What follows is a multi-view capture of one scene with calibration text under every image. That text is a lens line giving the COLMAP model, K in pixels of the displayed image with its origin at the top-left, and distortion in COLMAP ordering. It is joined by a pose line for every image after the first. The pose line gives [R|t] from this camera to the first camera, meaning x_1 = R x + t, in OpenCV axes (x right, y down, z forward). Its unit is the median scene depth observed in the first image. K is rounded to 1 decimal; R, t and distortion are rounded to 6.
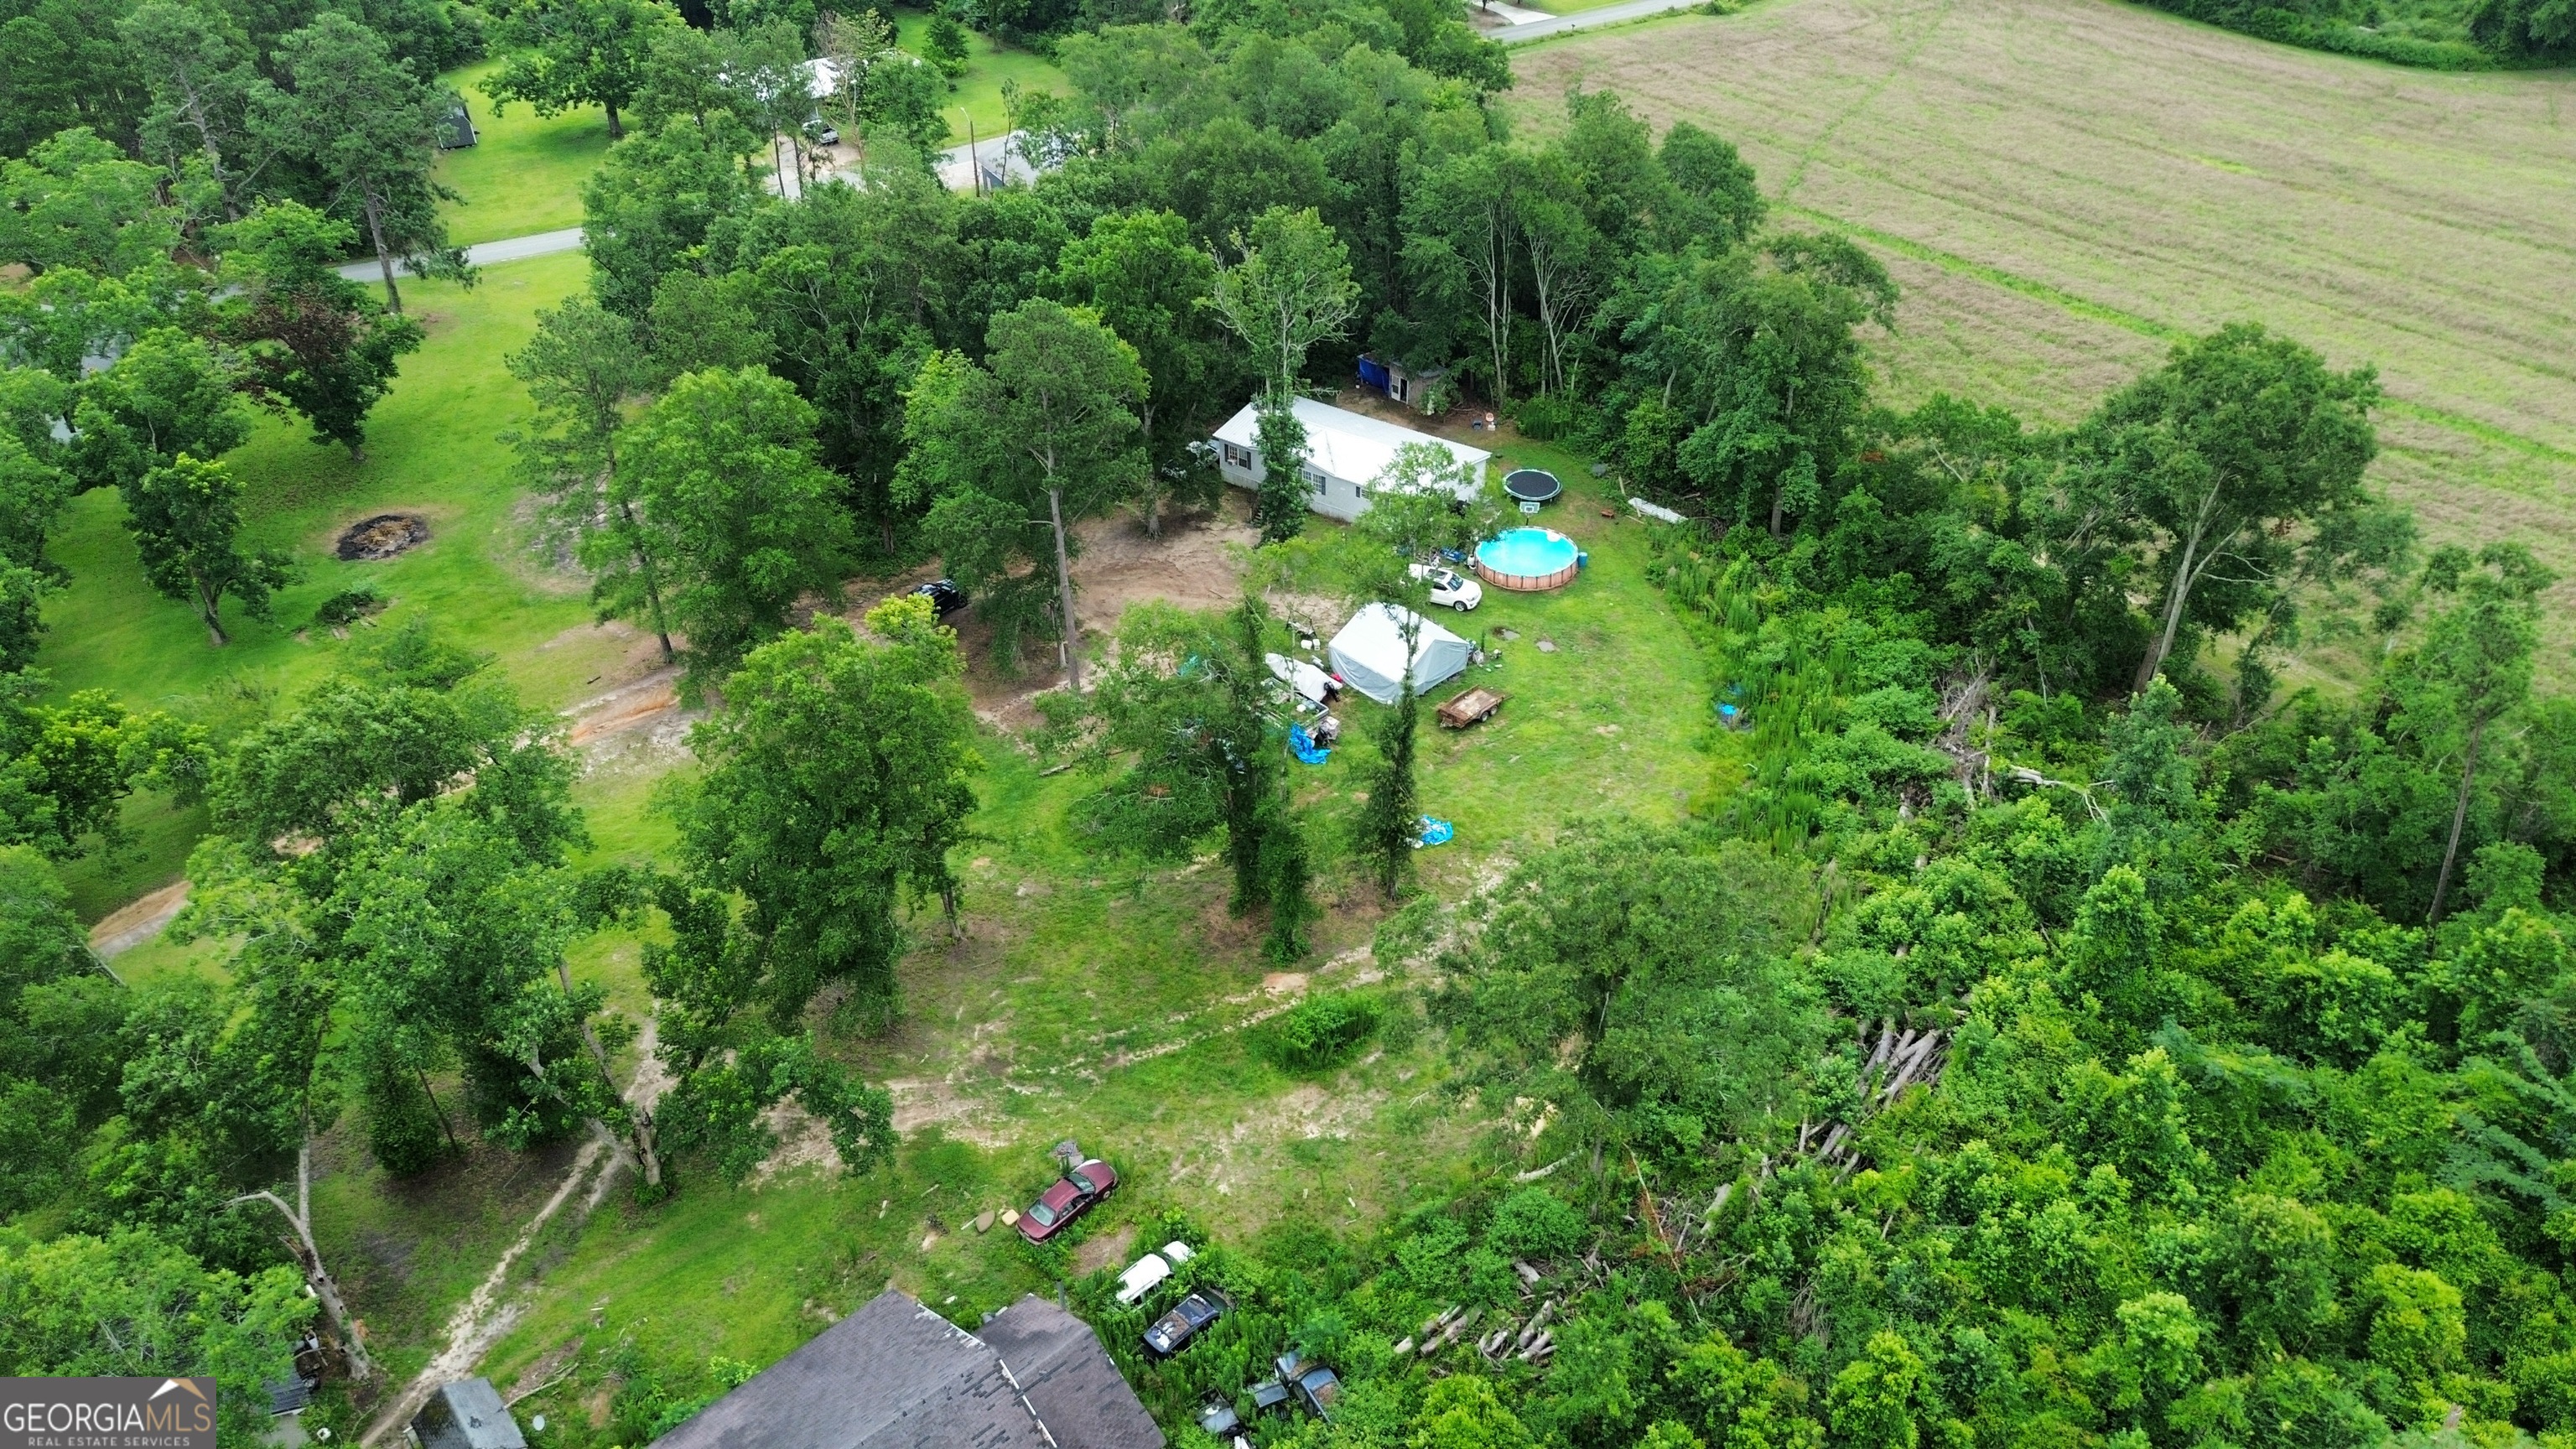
lens RADIAL K [[1807.9, 0, 1277.0], [0, 1807.9, 736.0], [0, 0, 1]] dist [0.066944, -0.072453]
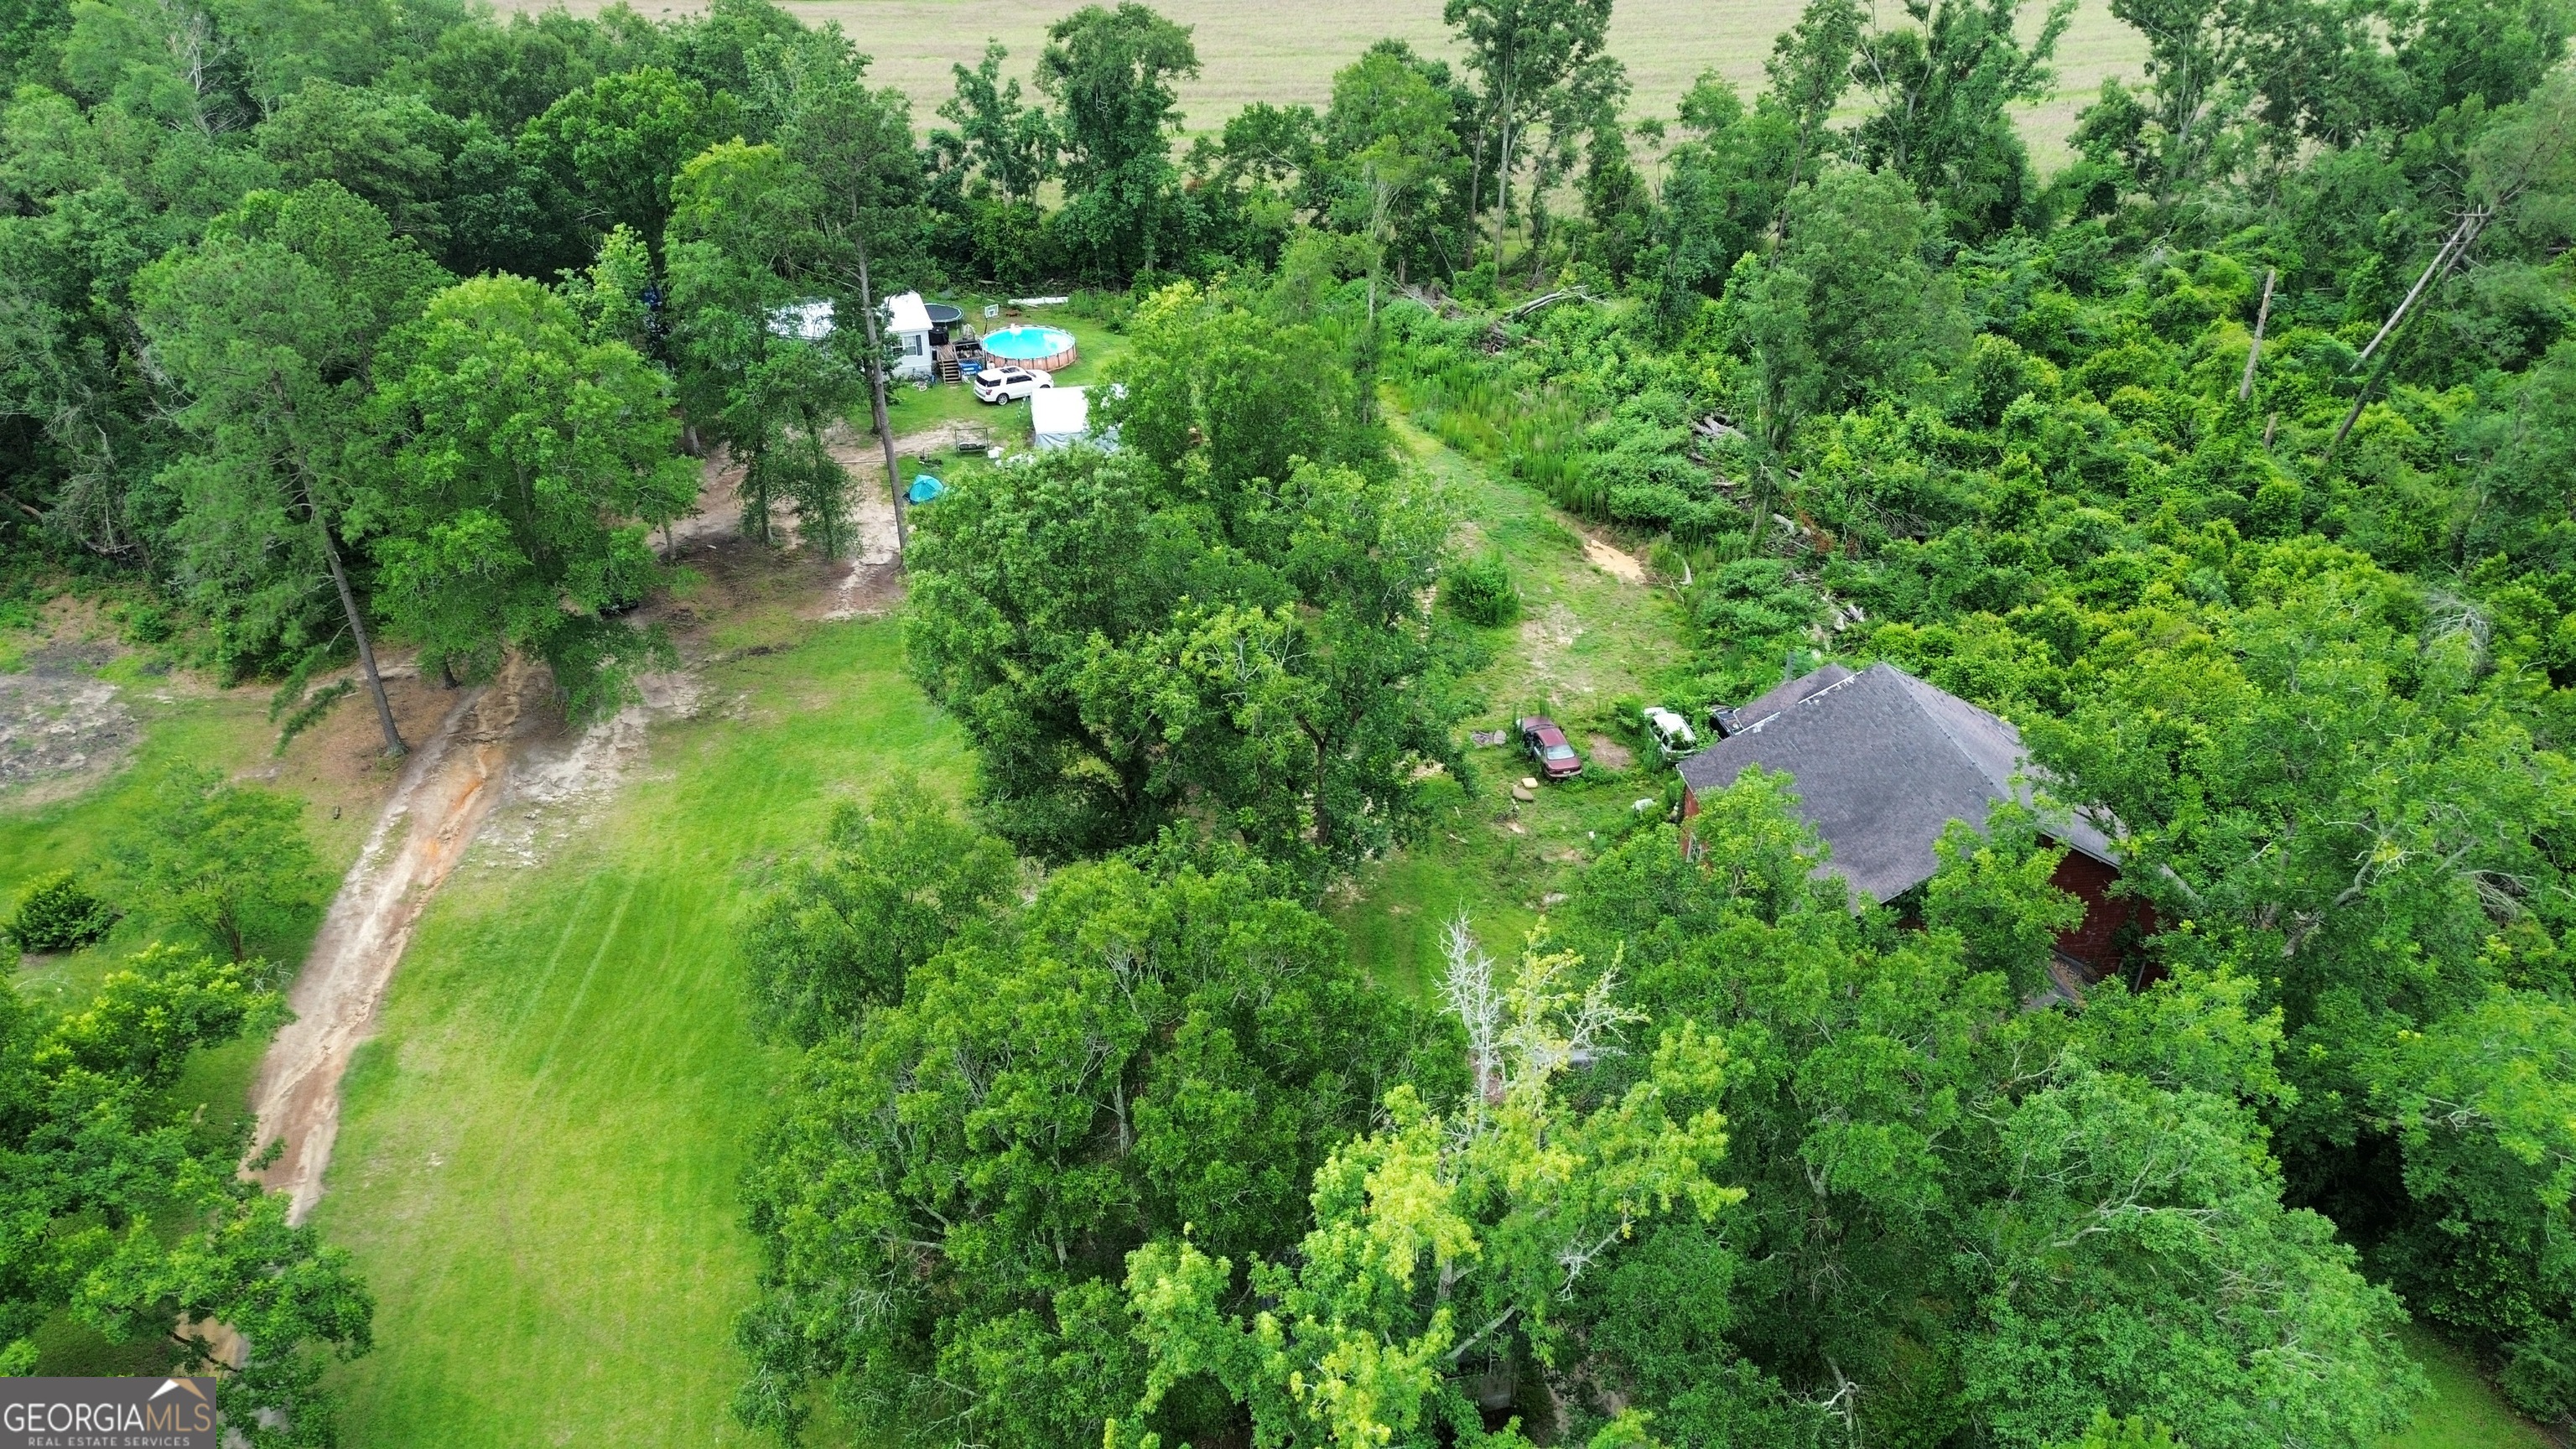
lens RADIAL K [[1807.9, 0, 1277.0], [0, 1807.9, 736.0], [0, 0, 1]] dist [0.066944, -0.072453]
pose [[0.527298, -0.409658, 0.744404, -0.729468], [0.469602, 0.870641, 0.146486, 0.012297], [-0.708118, 0.272332, 0.651463, 0.302242]]
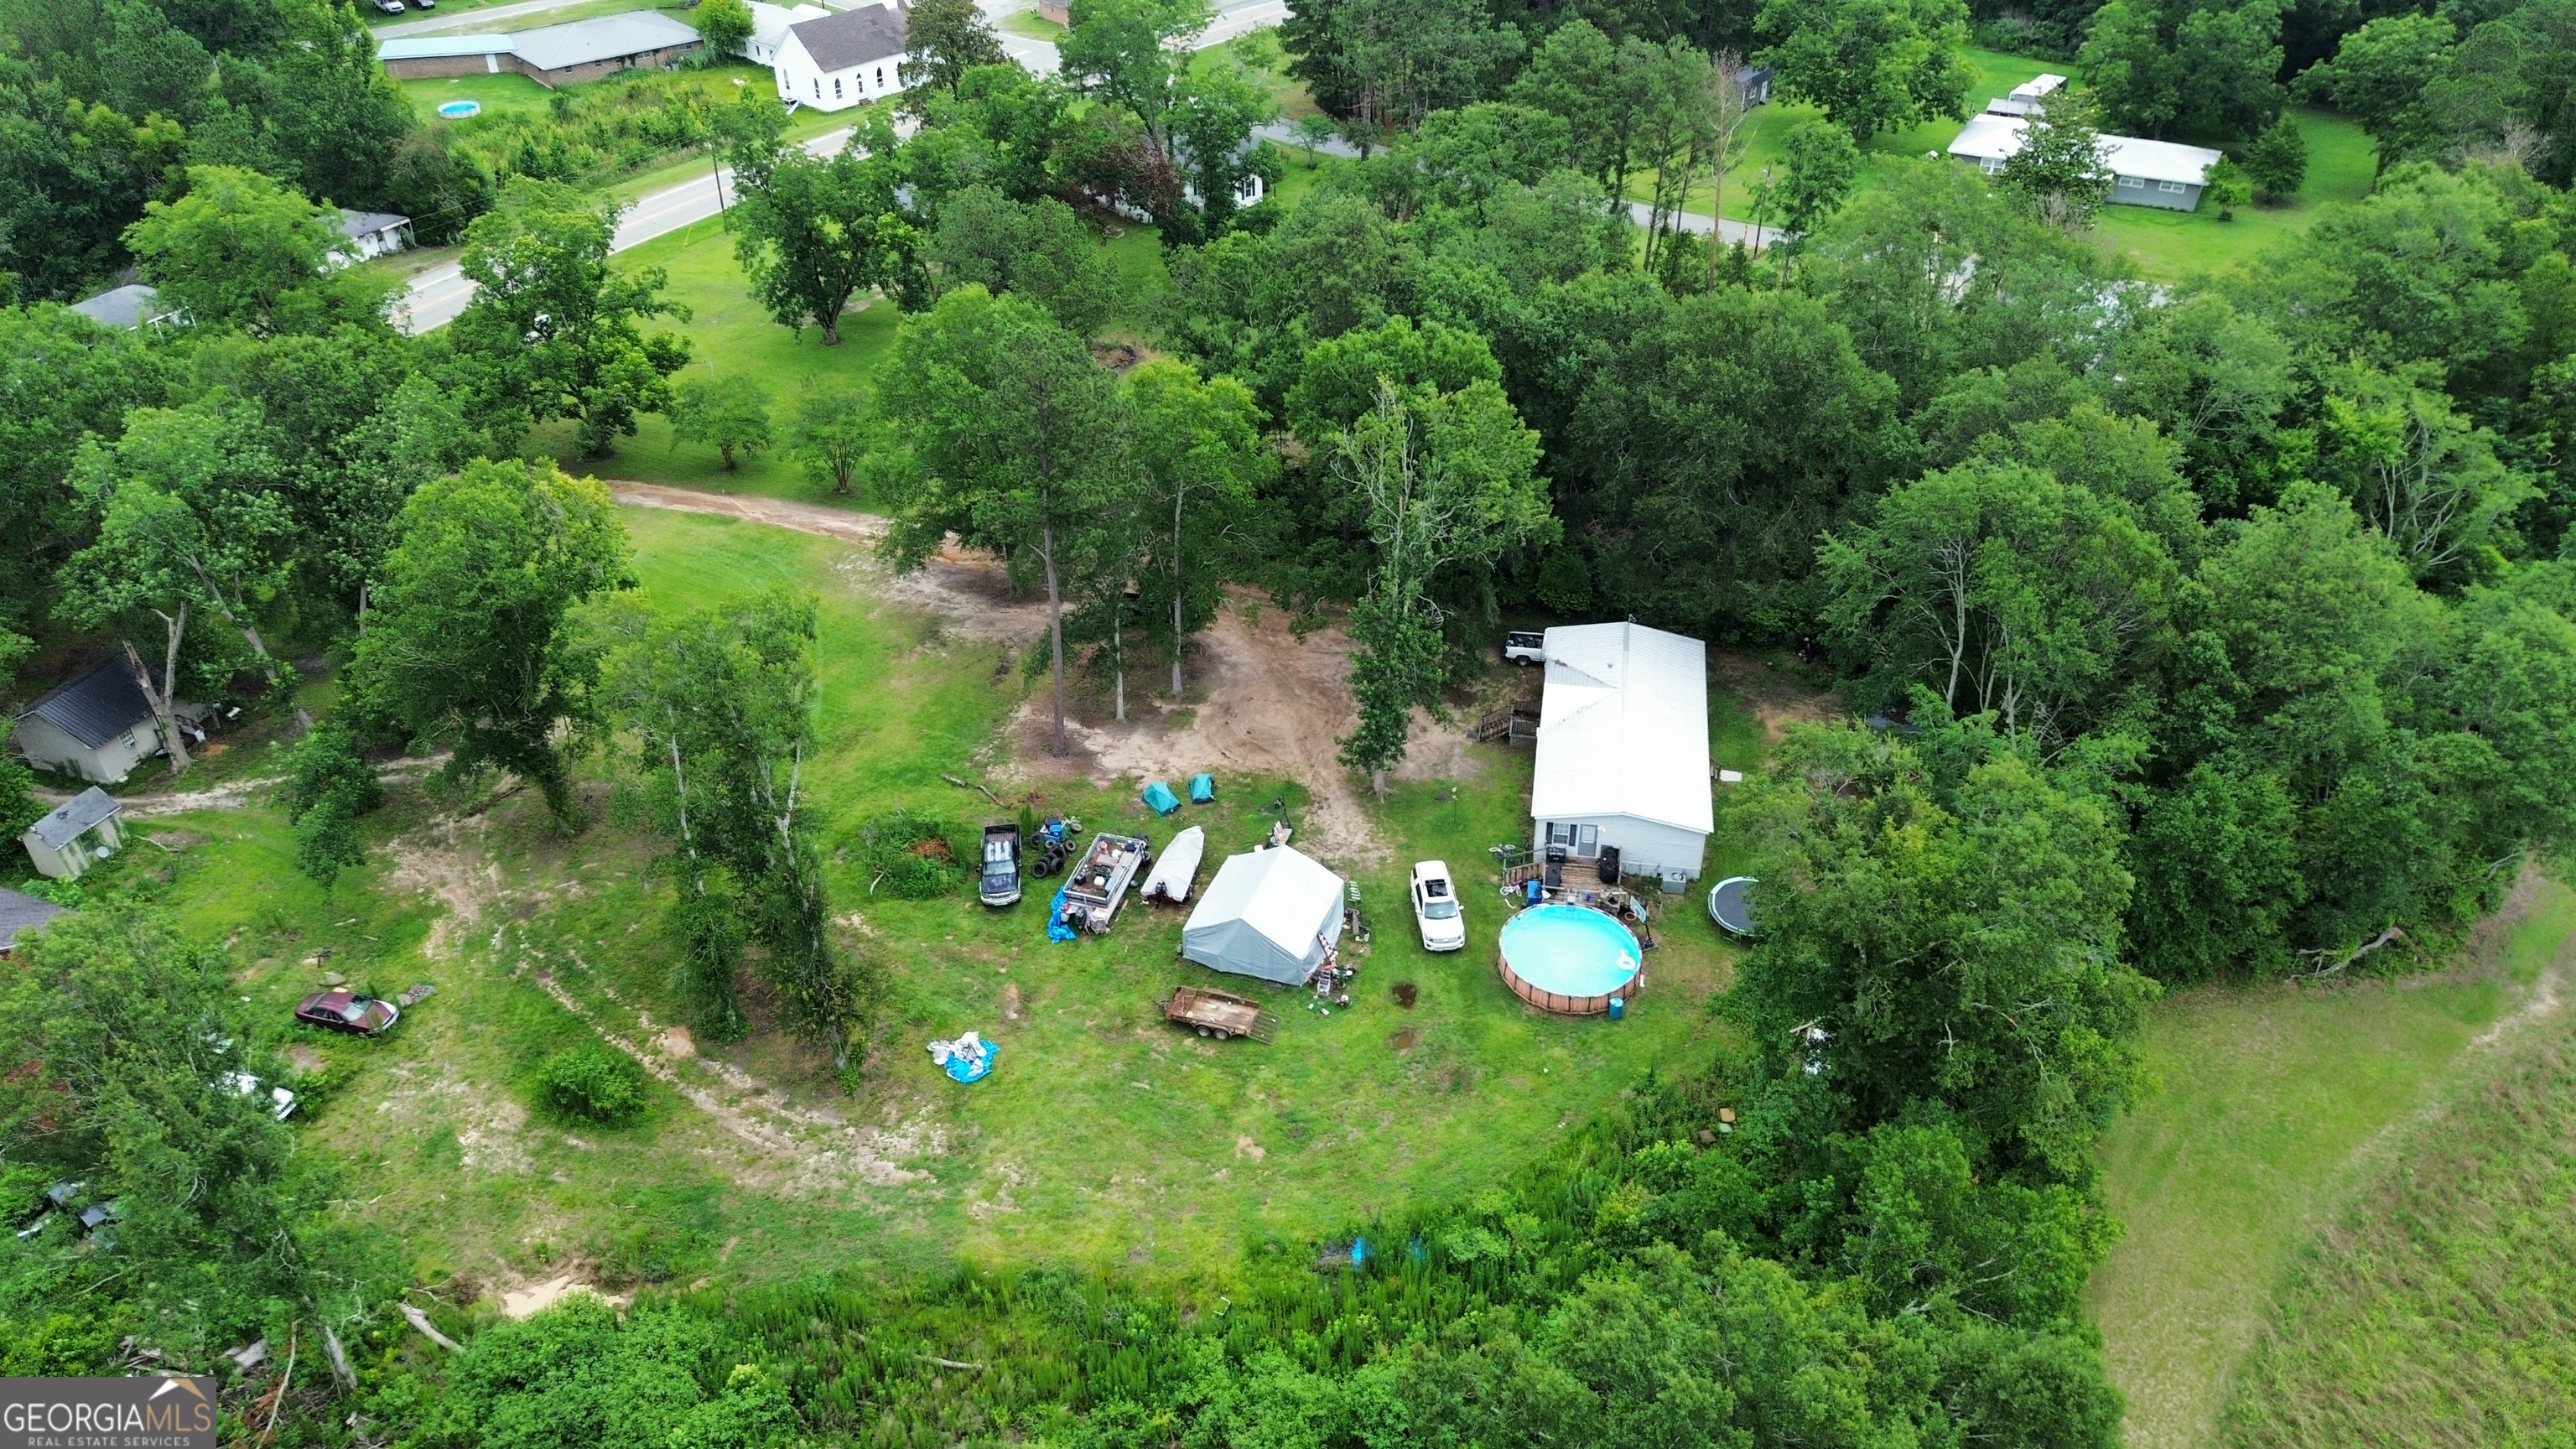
lens RADIAL K [[1807.9, 0, 1277.0], [0, 1807.9, 736.0], [0, 0, 1]] dist [0.066944, -0.072453]
pose [[0.461625, 0.529681, -0.711575, 0.607087], [-0.512206, 0.814084, 0.273699, -0.338787], [0.724256, 0.238127, 0.647108, 0.473634]]
